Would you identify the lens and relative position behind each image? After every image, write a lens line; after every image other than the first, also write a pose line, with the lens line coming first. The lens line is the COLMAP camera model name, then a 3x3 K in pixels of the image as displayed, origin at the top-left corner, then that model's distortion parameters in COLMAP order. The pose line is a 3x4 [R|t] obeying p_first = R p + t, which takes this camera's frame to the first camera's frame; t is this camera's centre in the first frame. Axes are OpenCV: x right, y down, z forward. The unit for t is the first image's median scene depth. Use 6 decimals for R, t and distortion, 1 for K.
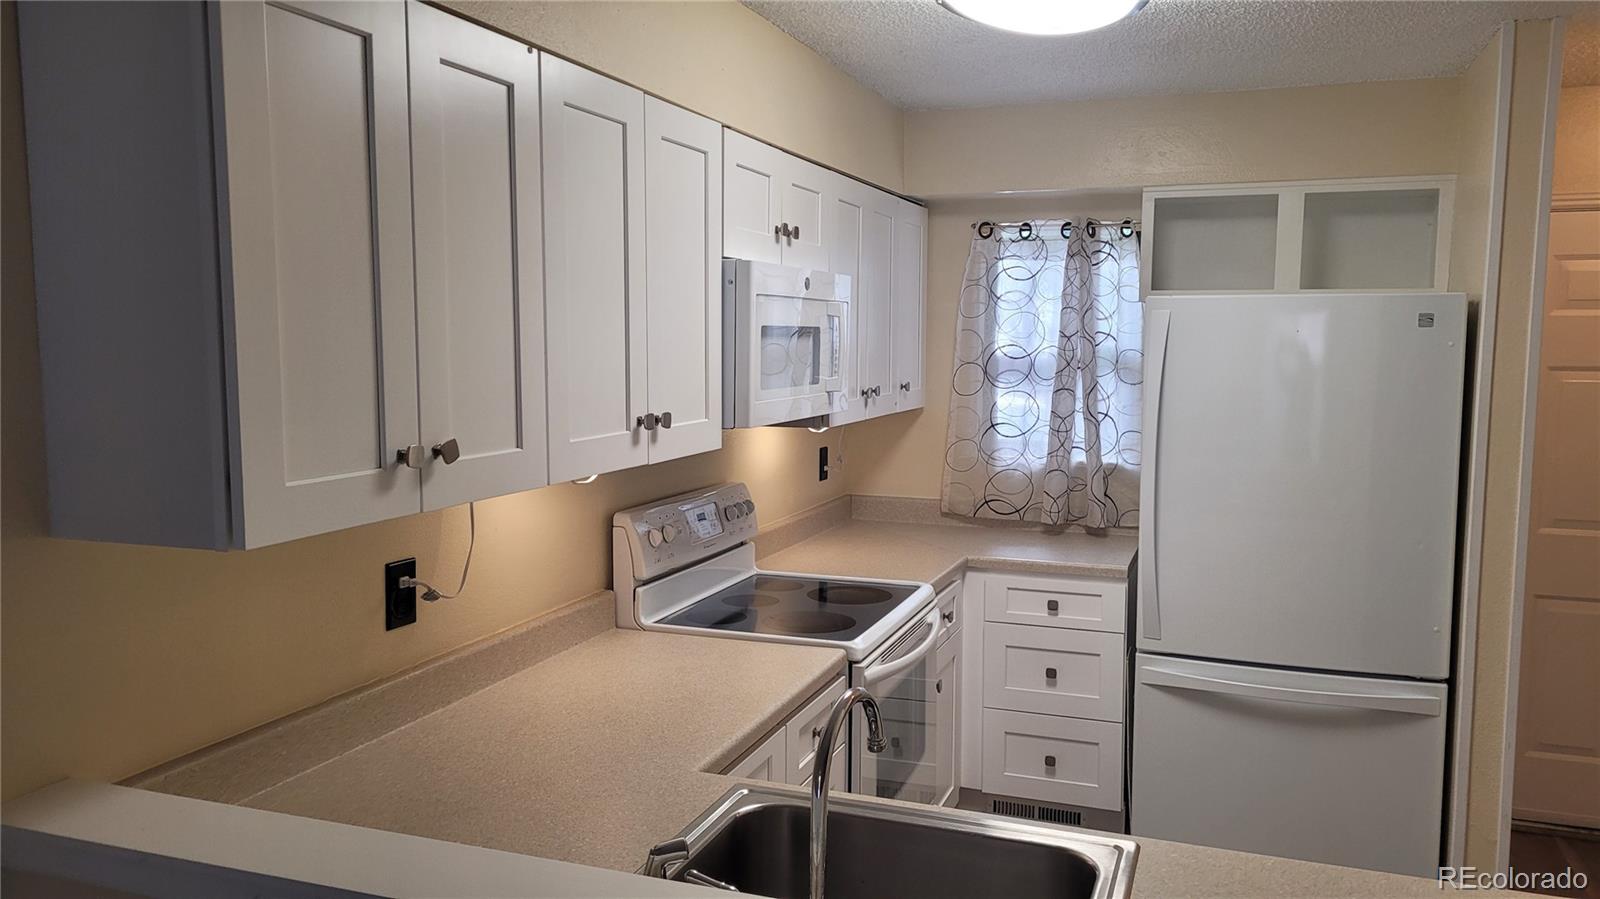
lens RADIAL K [[1210.5, 0, 808.6], [0, 1210.5, 433.4], [0, 0, 1]] dist [0.076014, 0.003459]
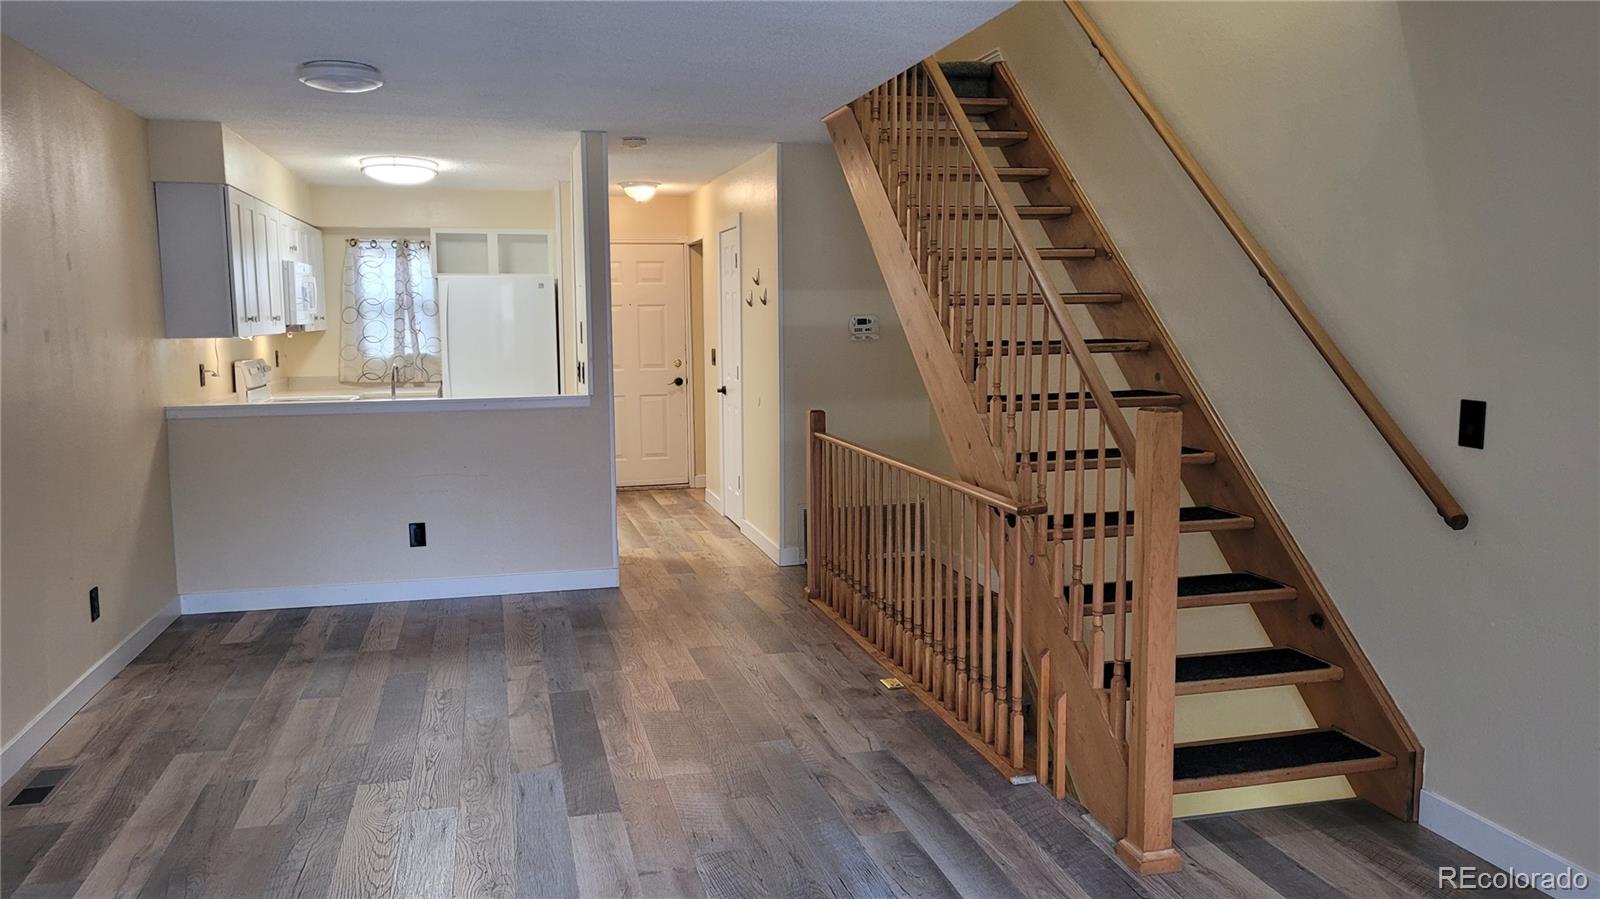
lens RADIAL K [[1210.5, 0, 789.9], [0, 1210.5, 440.4], [0, 0, 1]] dist [0.076014, 0.003459]
pose [[0.834794, -0.073085, 0.545690, -0.406937], [0.059815, 0.997323, 0.042067, 0.128662], [-0.547304, -0.002477, 0.836930, -1.184643]]
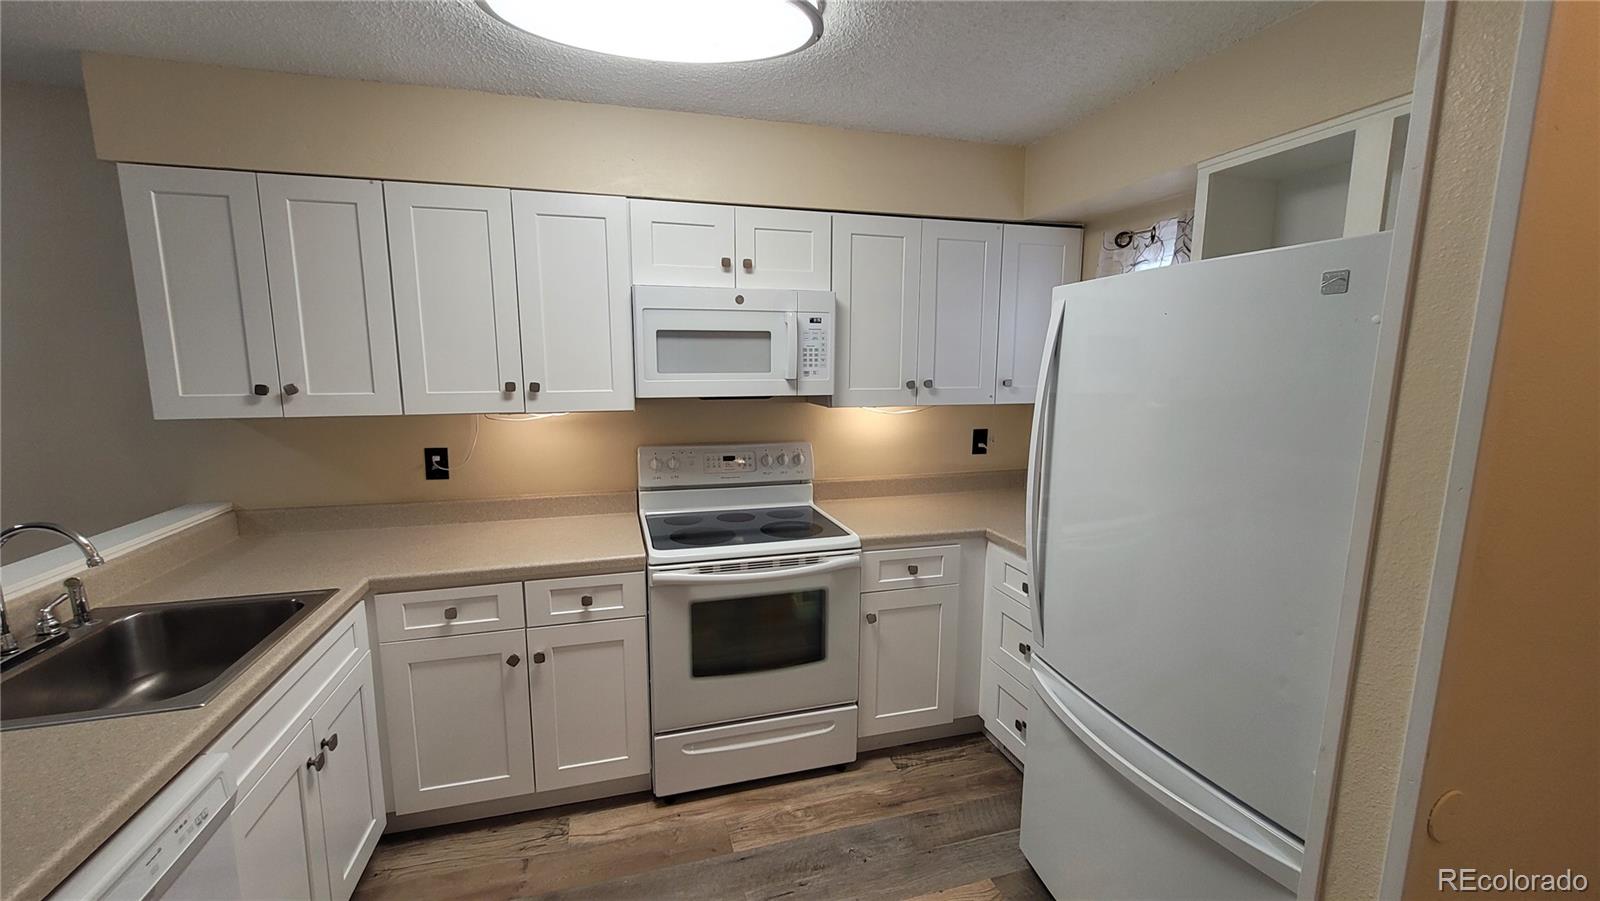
lens RADIAL K [[626.8, 0, 793.0], [0, 626.8, 452.0], [0, 0, 1]] dist [0.000905, -0.000098]
pose [[0.575175, 0.114641, -0.809957, 0.460355], [-0.064128, 0.993403, 0.095066, -0.015688], [0.815513, -0.002738, 0.578733, 0.455697]]
